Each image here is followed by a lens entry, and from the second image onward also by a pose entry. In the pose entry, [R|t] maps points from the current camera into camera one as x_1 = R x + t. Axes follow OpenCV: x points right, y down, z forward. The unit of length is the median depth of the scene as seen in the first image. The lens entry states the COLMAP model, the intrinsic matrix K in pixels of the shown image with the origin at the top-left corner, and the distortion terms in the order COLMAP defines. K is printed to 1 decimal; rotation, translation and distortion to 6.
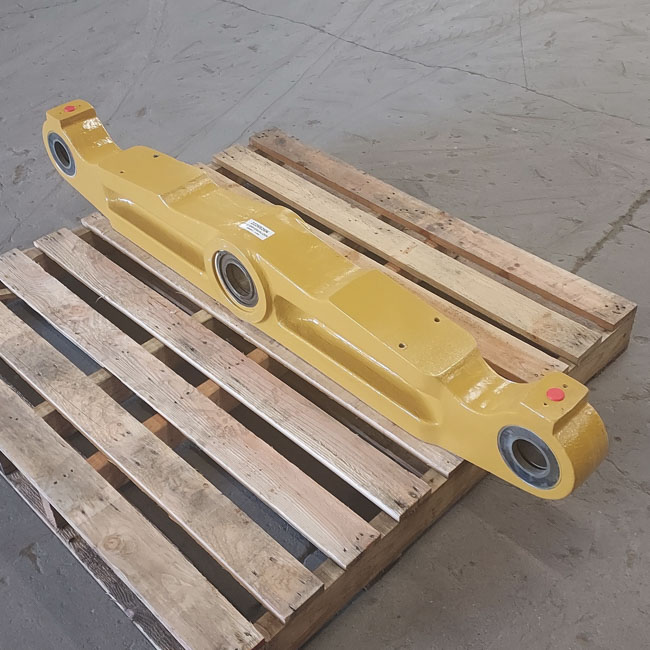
lens RADIAL K [[815.8, 0, 325.0], [0, 815.8, 325.0], [0, 0, 1]] dist [0.086588, -0.099374]
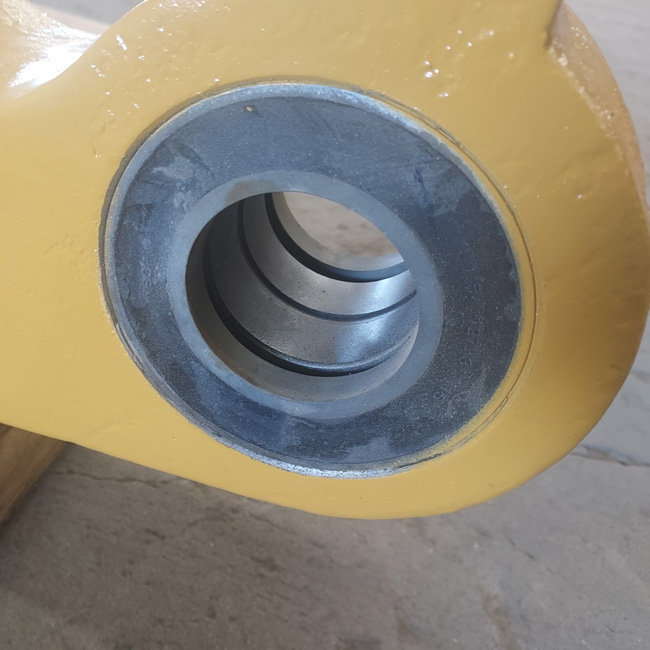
lens RADIAL K [[815.8, 0, 325.0], [0, 815.8, 325.0], [0, 0, 1]] dist [0.086588, -0.099374]
pose [[0.863614, -0.088783, 0.496274, 0.125711], [0.082295, 0.995994, 0.034971, 0.119925], [-0.497391, 0.010639, 0.867461, 0.637134]]
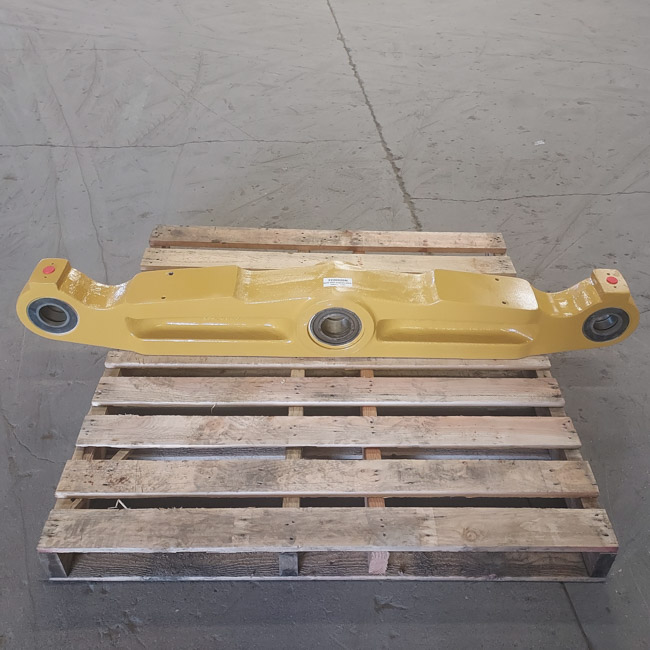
lens RADIAL K [[625.7, 0, 338.9], [0, 625.7, 322.0], [0, 0, 1]] dist [0.106357, -0.175532]
pose [[0.692844, -0.438668, 0.572309, -0.642609], [0.439656, 0.886070, 0.146910, -0.199159], [-0.571551, 0.149834, 0.806771, 0.237572]]
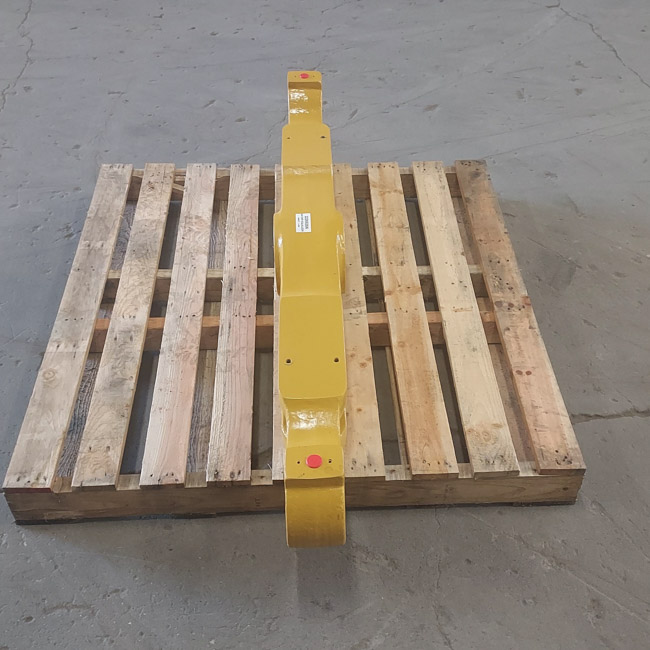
lens RADIAL K [[724.7, 0, 366.5], [0, 724.7, 357.9], [0, 0, 1]] dist [0.111446, -0.181897]
pose [[0.754398, 0.503991, -0.420568, 0.506923], [-0.467242, 0.862305, 0.195230, -0.191839], [0.461052, 0.049226, 0.886007, 0.134172]]
